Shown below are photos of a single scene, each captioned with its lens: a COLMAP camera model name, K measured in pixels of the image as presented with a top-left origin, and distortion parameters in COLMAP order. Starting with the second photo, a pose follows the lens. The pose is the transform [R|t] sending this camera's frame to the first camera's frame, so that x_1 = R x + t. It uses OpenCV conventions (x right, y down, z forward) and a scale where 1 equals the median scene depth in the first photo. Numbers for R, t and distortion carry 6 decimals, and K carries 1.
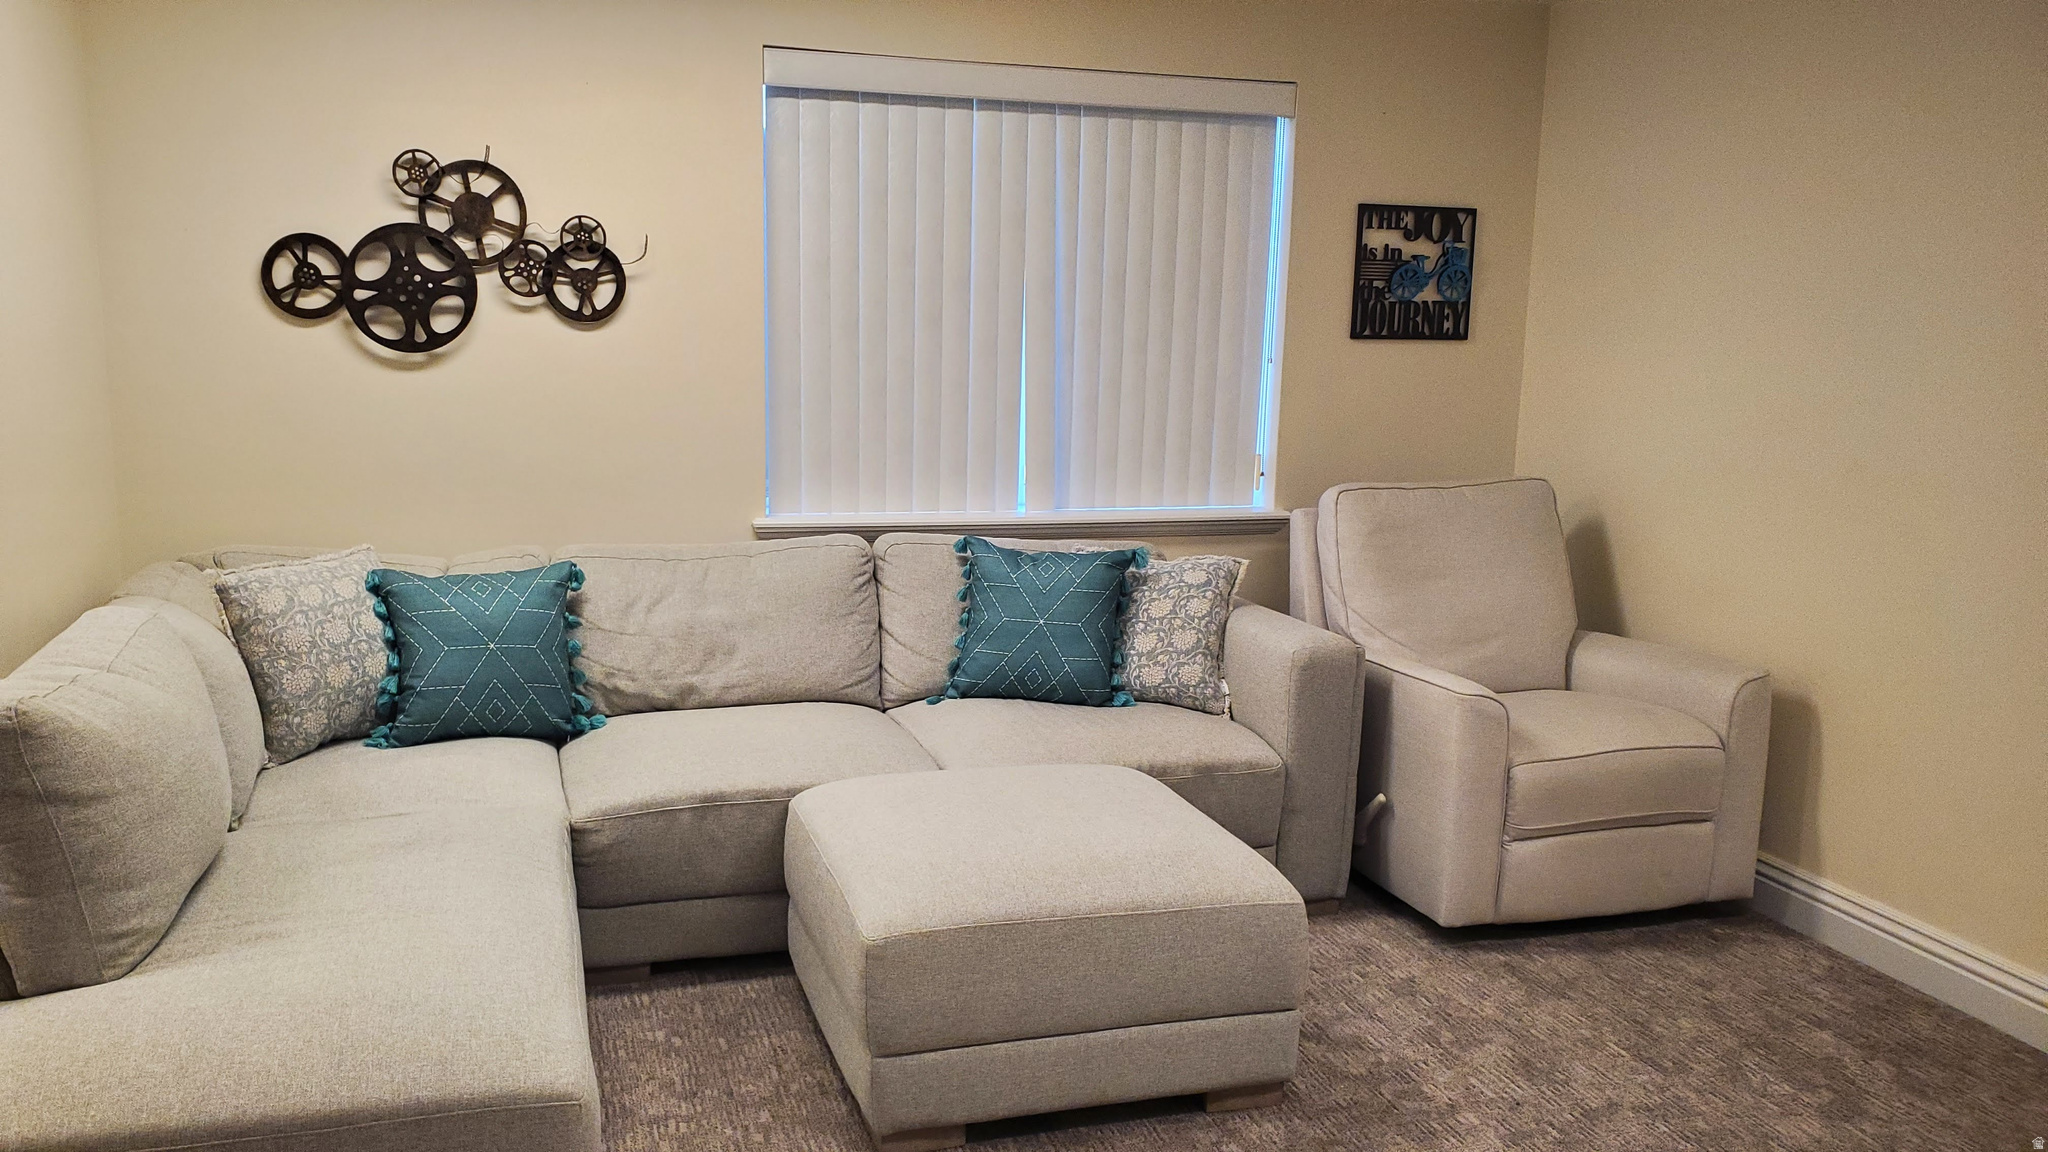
lens RADIAL K [[1578.5, 0, 984.9], [0, 1578.5, 582.8], [0, 0, 1]] dist [0.239043, -0.632436]
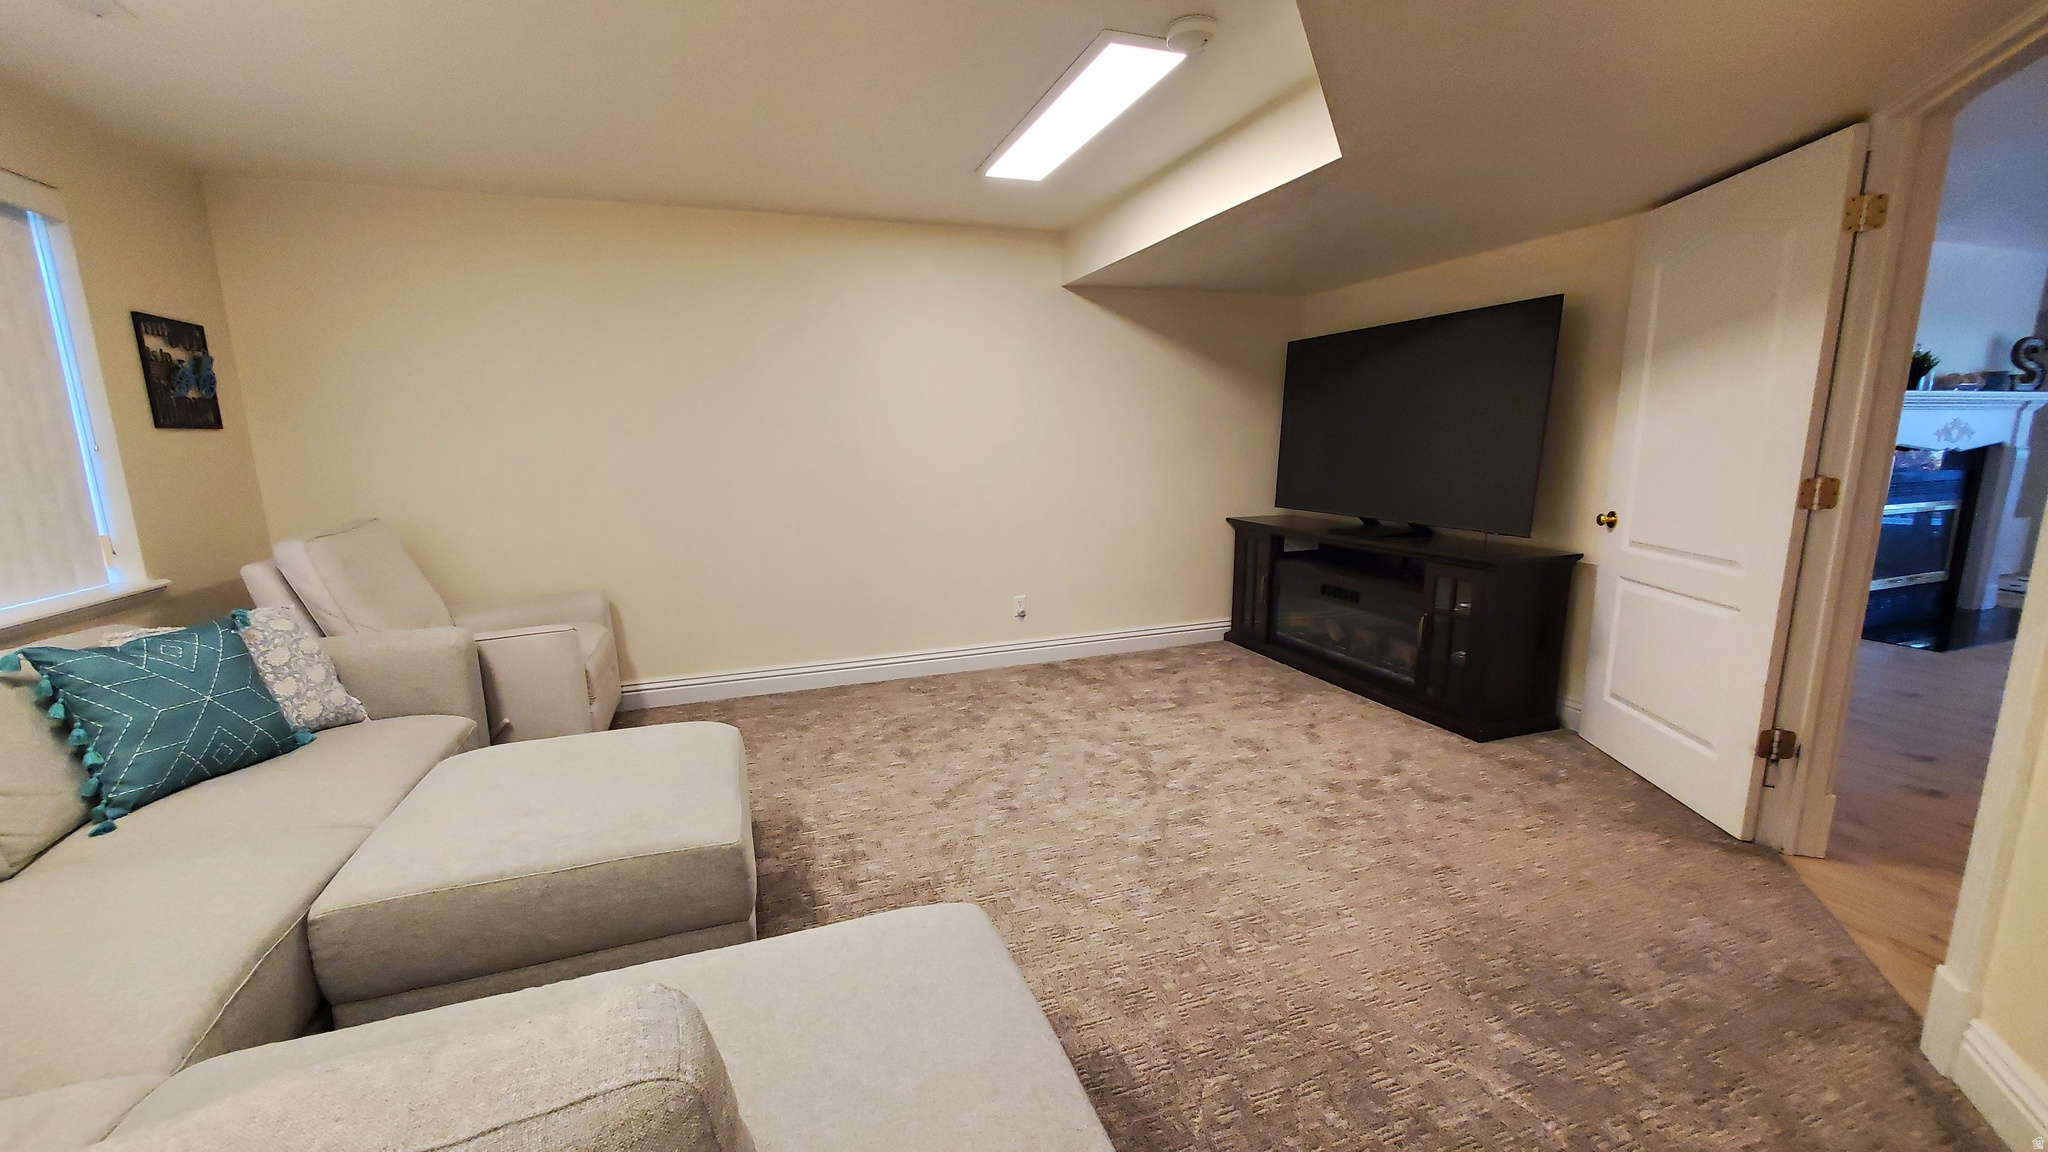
lens RADIAL K [[810.2, 0, 1021.5], [0, 810.2, 594.9], [0, 0, 1]] dist [0.009900, -0.005868]
pose [[-0.037797, -0.217117, 0.975413, -0.407539], [0.187181, 0.957295, 0.220338, -0.048036], [-0.981598, 0.190907, 0.004457, 0.401697]]
